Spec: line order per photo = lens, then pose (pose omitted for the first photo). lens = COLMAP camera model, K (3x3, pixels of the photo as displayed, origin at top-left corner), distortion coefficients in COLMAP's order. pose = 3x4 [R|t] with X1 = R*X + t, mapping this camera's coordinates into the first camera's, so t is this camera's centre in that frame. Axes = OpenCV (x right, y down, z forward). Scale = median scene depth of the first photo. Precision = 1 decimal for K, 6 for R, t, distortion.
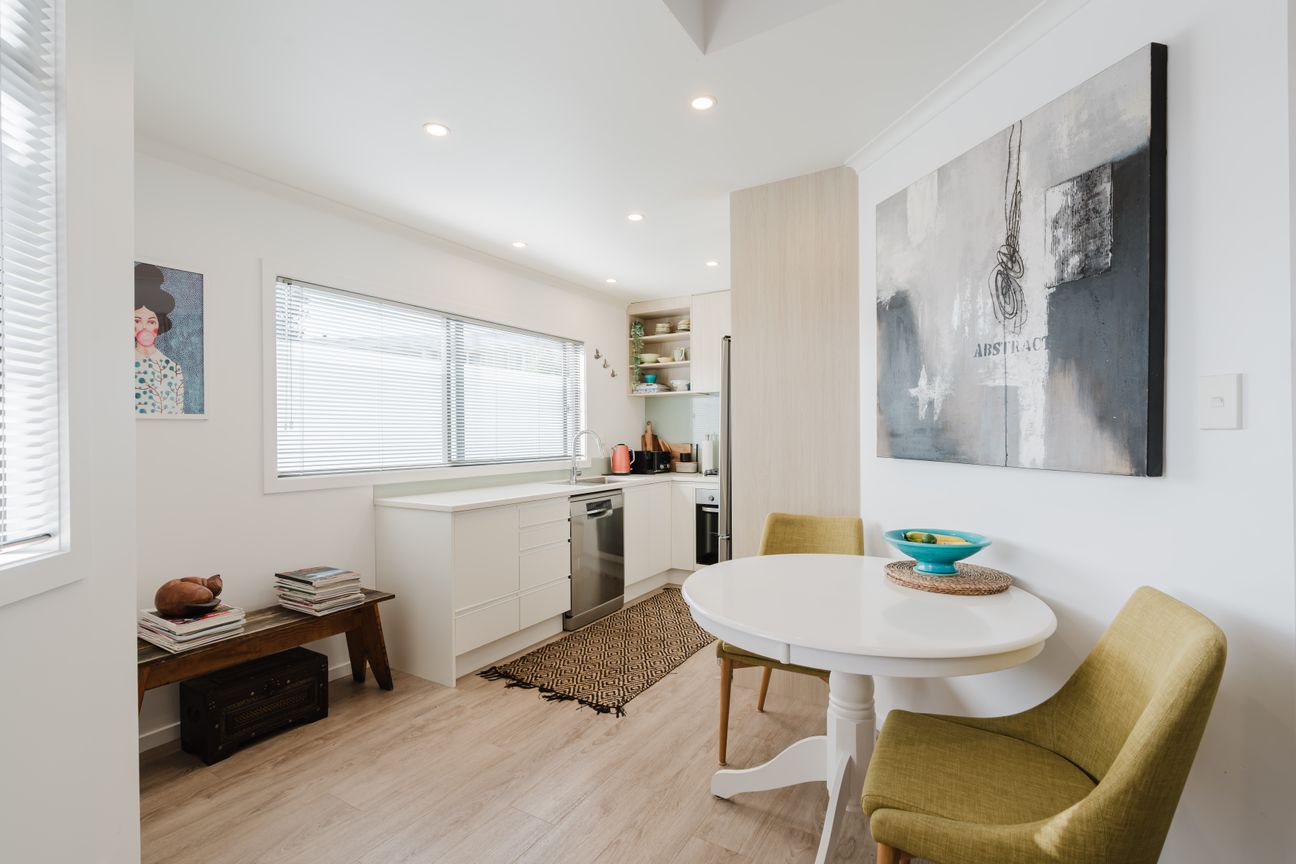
lens RADIAL K [[578.4, 0, 646.4], [0, 578.4, 434.4], [0, 0, 1]] dist [-0.008890, 0.000717]
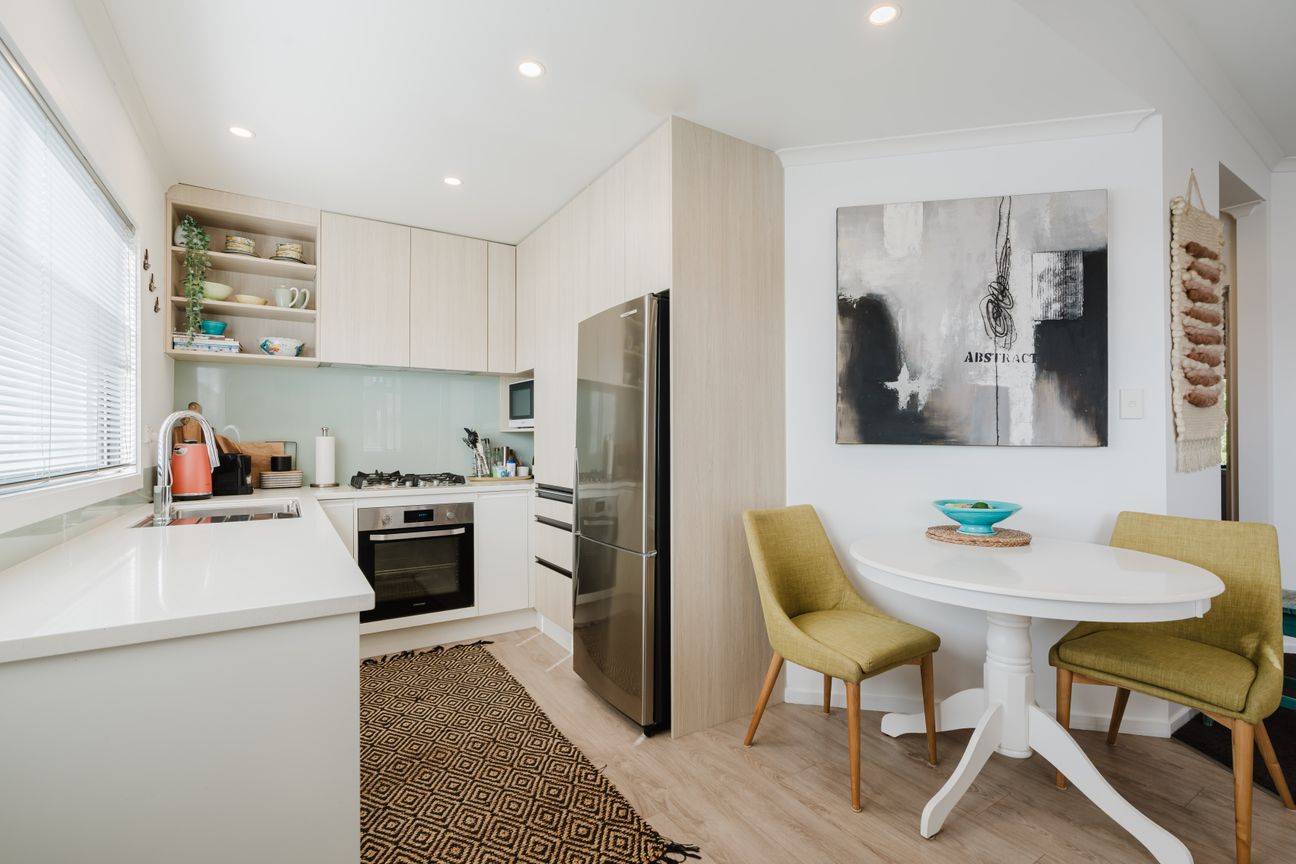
lens RADIAL K [[578.4, 0, 646.4], [0, 578.4, 434.4], [0, 0, 1]] dist [-0.008890, 0.000717]
pose [[0.449354, 0.011196, 0.893284, -0.927056], [-0.002188, 0.999932, -0.011432, 0.045278], [-0.893351, 0.003182, 0.449348, 1.097718]]
